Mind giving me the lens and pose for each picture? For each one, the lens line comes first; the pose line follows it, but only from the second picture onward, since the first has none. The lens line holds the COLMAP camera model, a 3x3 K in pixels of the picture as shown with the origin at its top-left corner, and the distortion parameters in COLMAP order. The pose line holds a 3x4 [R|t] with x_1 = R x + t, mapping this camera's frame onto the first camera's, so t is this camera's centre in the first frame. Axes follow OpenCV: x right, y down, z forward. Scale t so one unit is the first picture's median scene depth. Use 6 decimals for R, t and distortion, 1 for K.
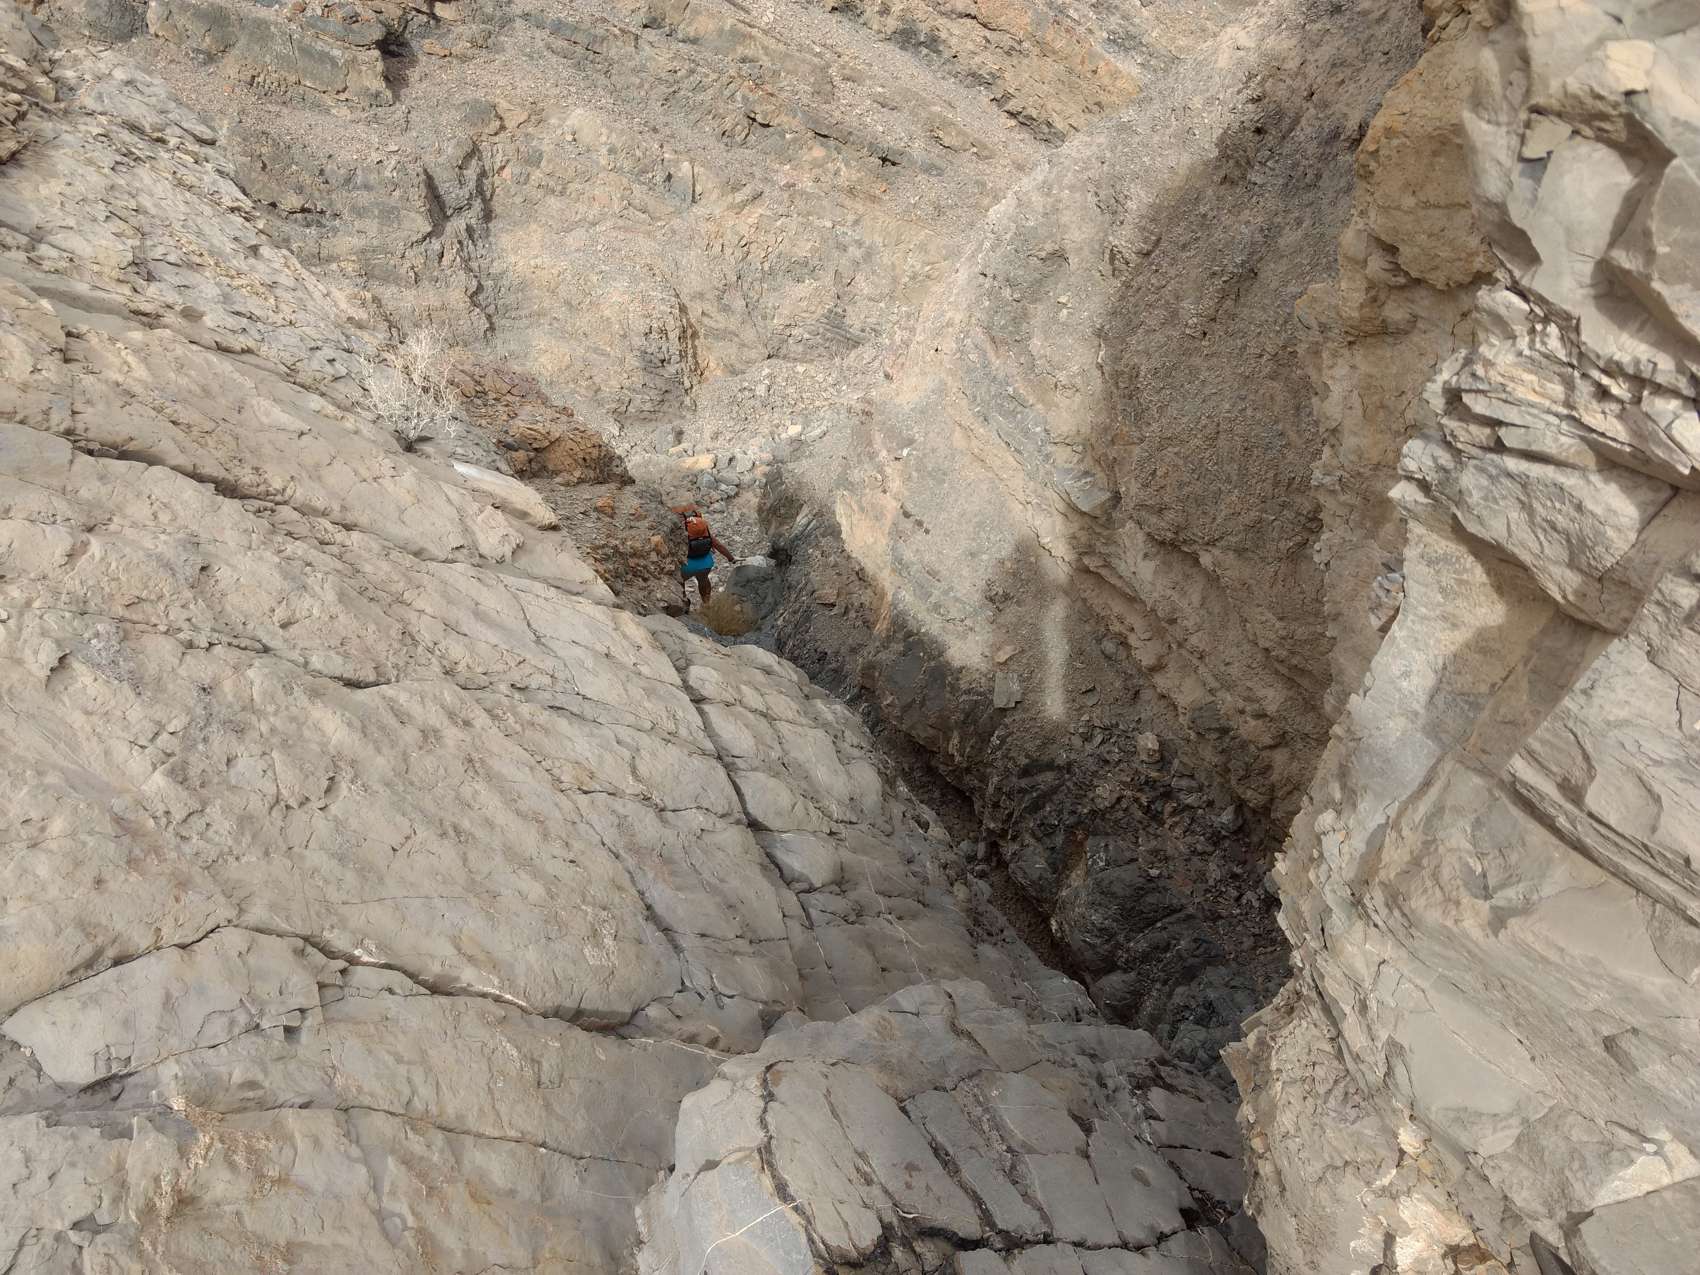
lens RADIAL K [[1326.5, 0, 853.8], [0, 1326.5, 609.8], [0, 0, 1]] dist [-0.005488, 0.066960]
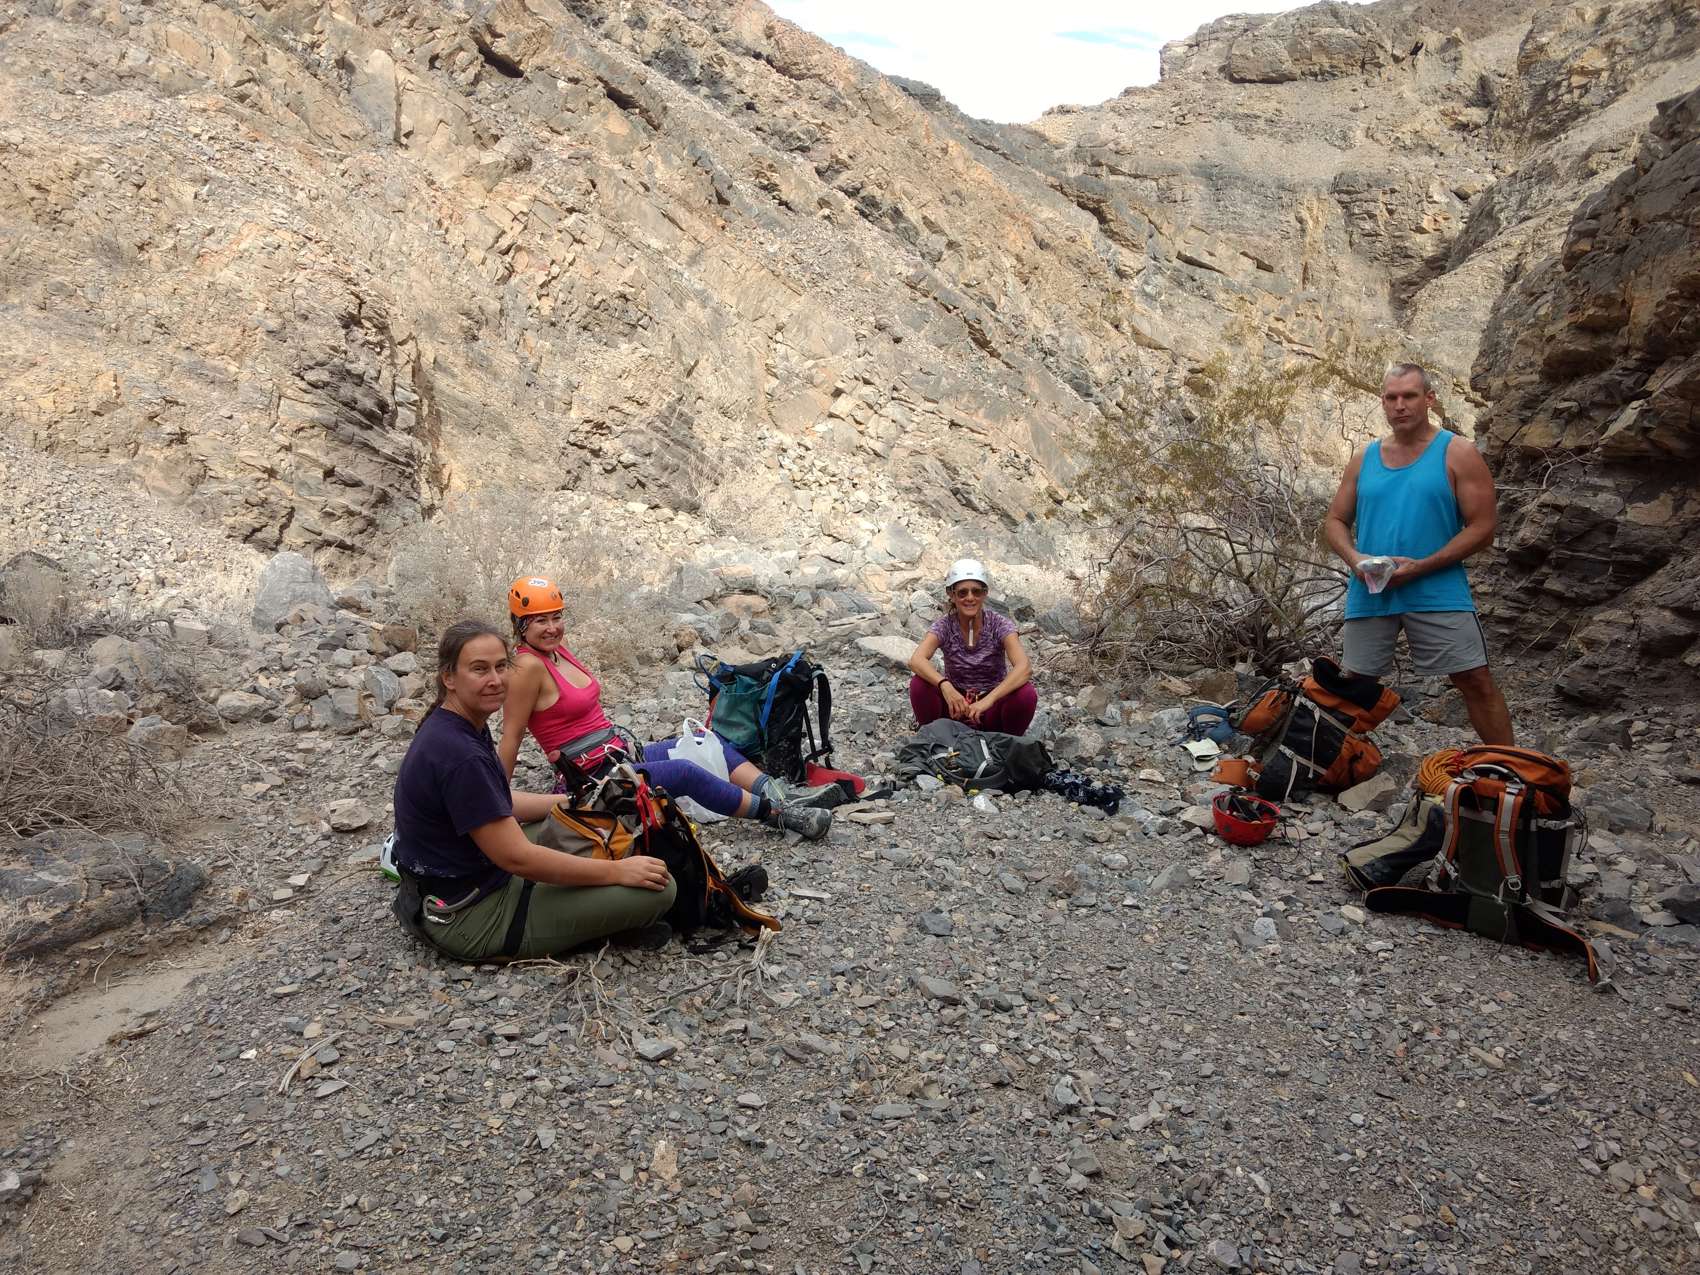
lens RADIAL K [[1326.5, 0, 853.8], [0, 1326.5, 609.8], [0, 0, 1]] dist [-0.005488, 0.066960]
pose [[0.903932, -0.050957, 0.424630, -0.176784], [0.205141, 0.922862, -0.325950, 0.021438], [-0.375265, 0.381745, 0.844658, 0.603463]]
